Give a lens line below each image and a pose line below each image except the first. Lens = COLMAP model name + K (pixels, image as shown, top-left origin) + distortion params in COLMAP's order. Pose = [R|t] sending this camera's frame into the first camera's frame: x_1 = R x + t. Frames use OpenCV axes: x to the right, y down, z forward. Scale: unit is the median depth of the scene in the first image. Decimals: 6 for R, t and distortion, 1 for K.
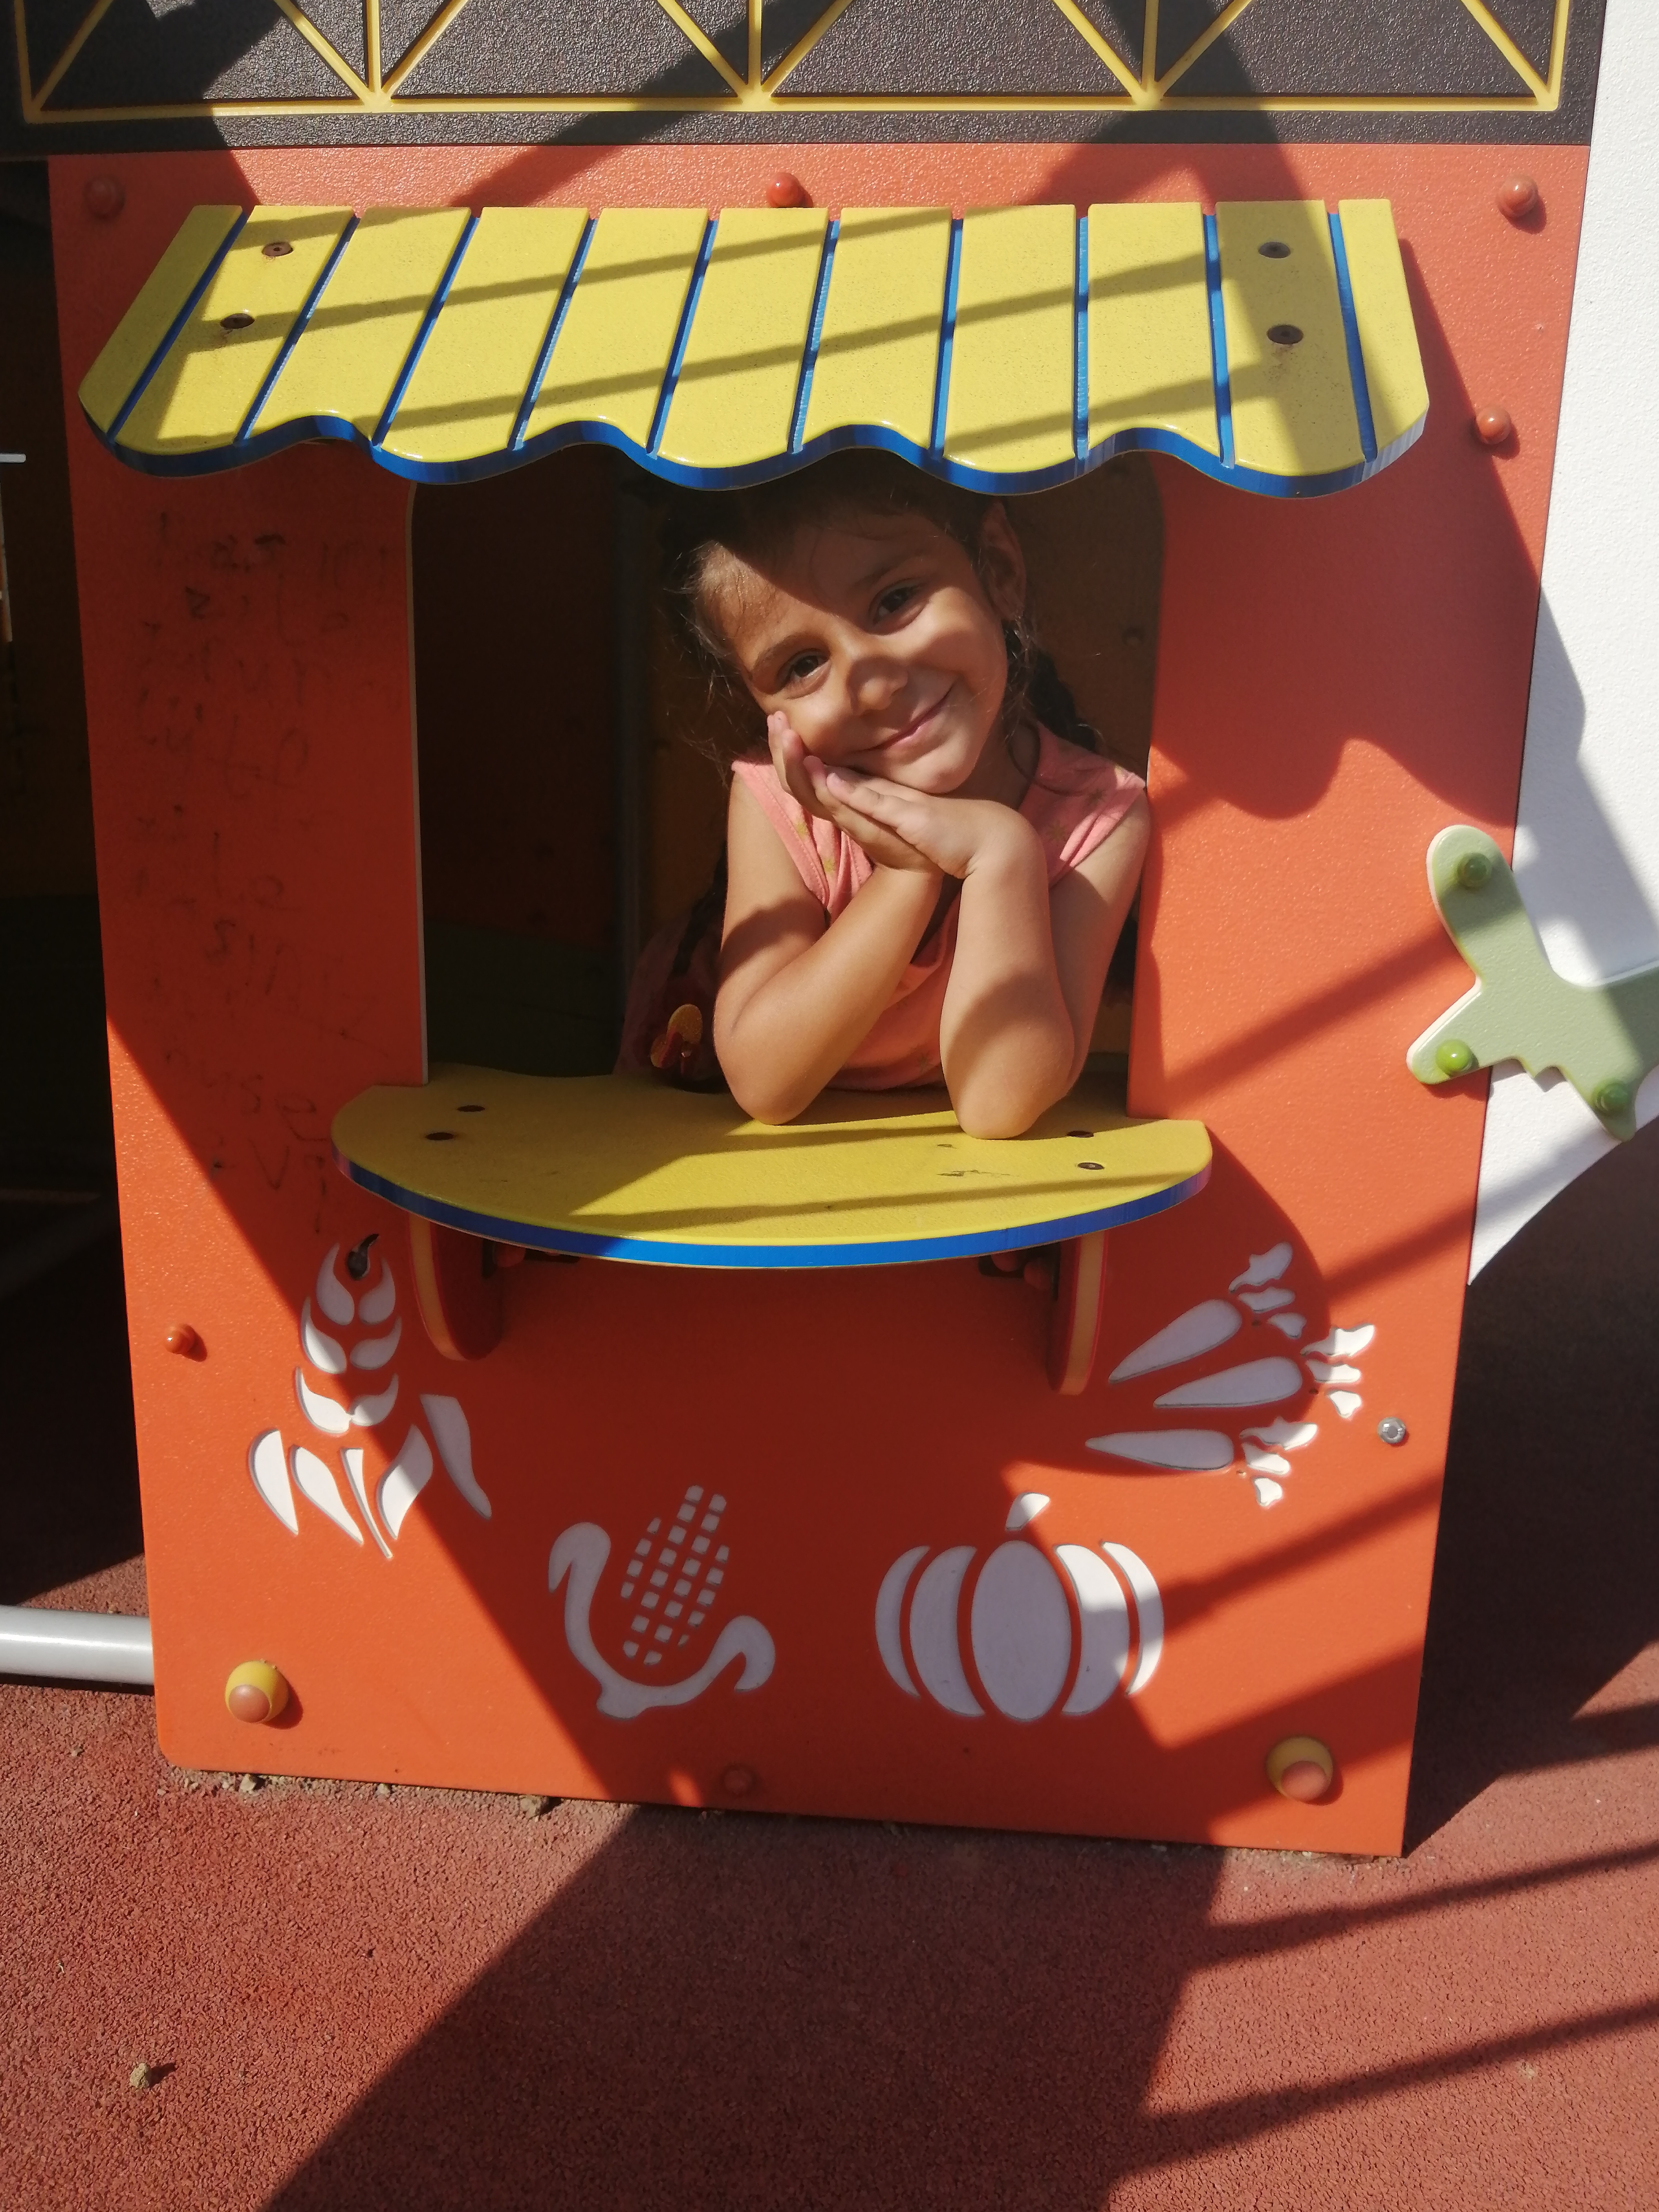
lens RADIAL K [[1765.0, 0, 829.5], [0, 1765.0, 1106.0], [0, 0, 1]] dist [-0.006404, 0.021417]
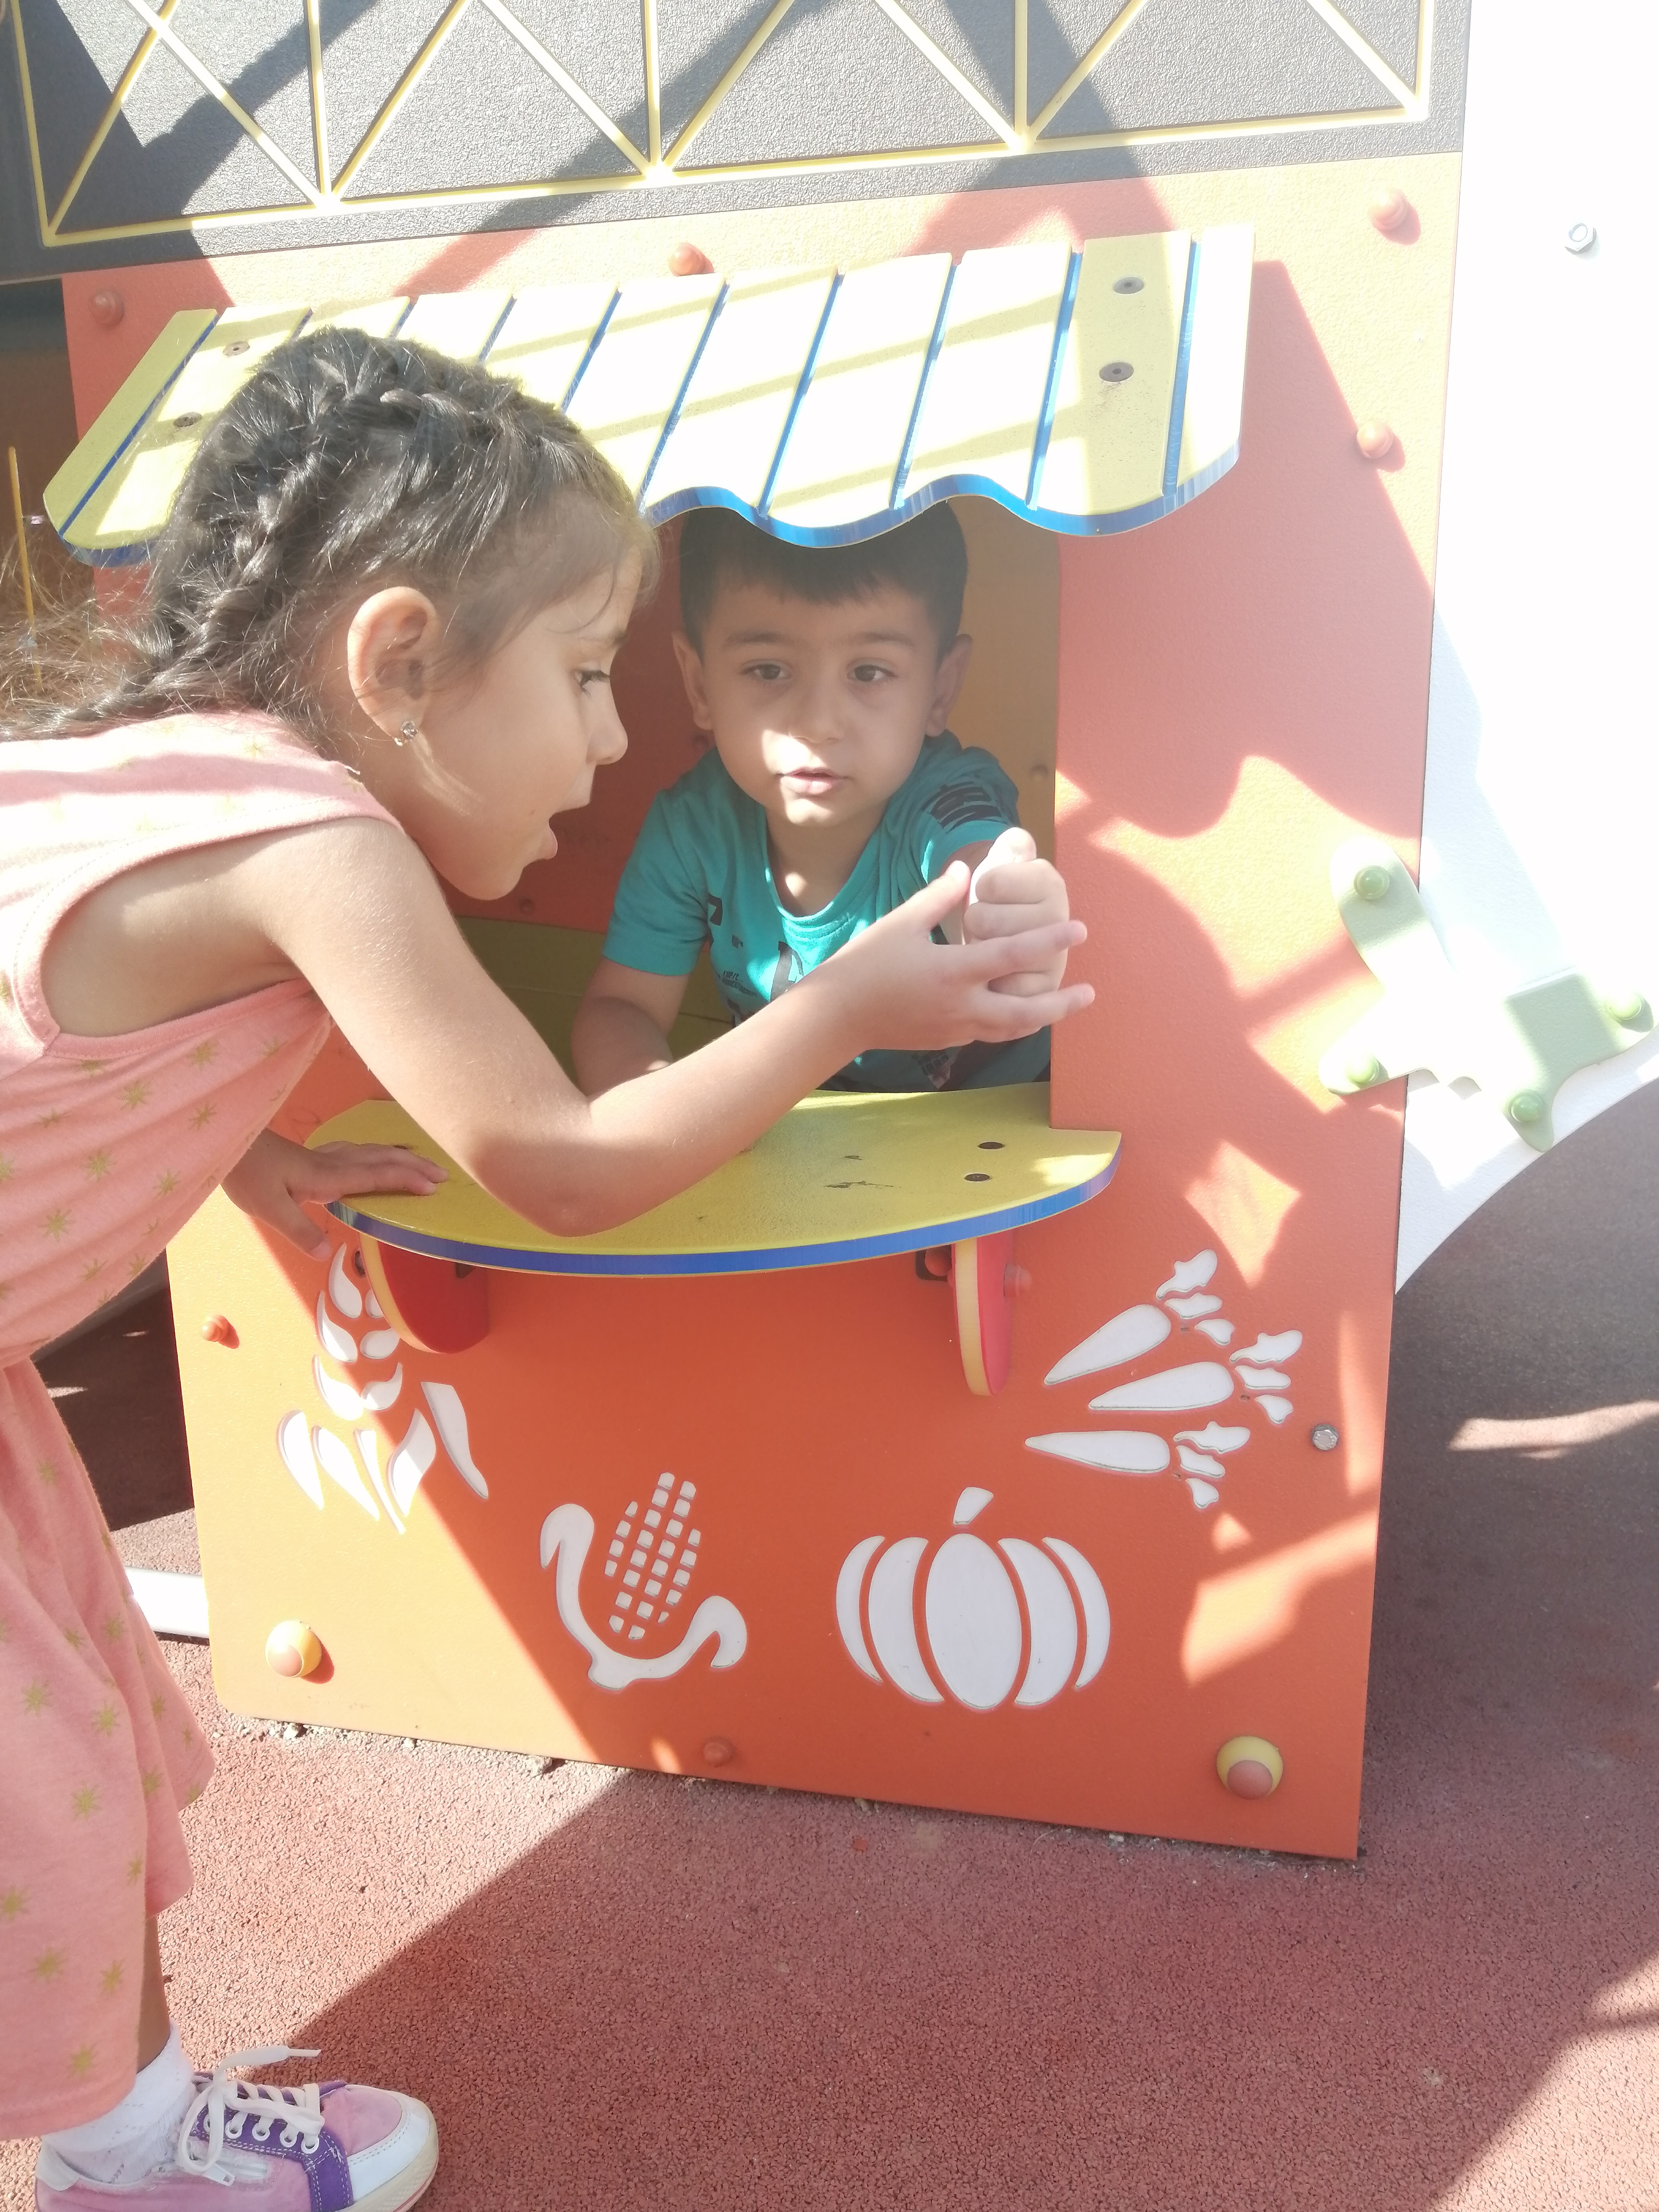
lens RADIAL K [[1756.0, 0, 829.5], [0, 1756.0, 1106.0], [0, 0, 1]] dist [-0.014165, 0.049425]
pose [[0.988181, -0.005088, -0.153207, 0.205754], [0.006227, 0.999956, 0.006951, -0.014403], [0.153165, -0.007823, 0.988170, -0.033229]]
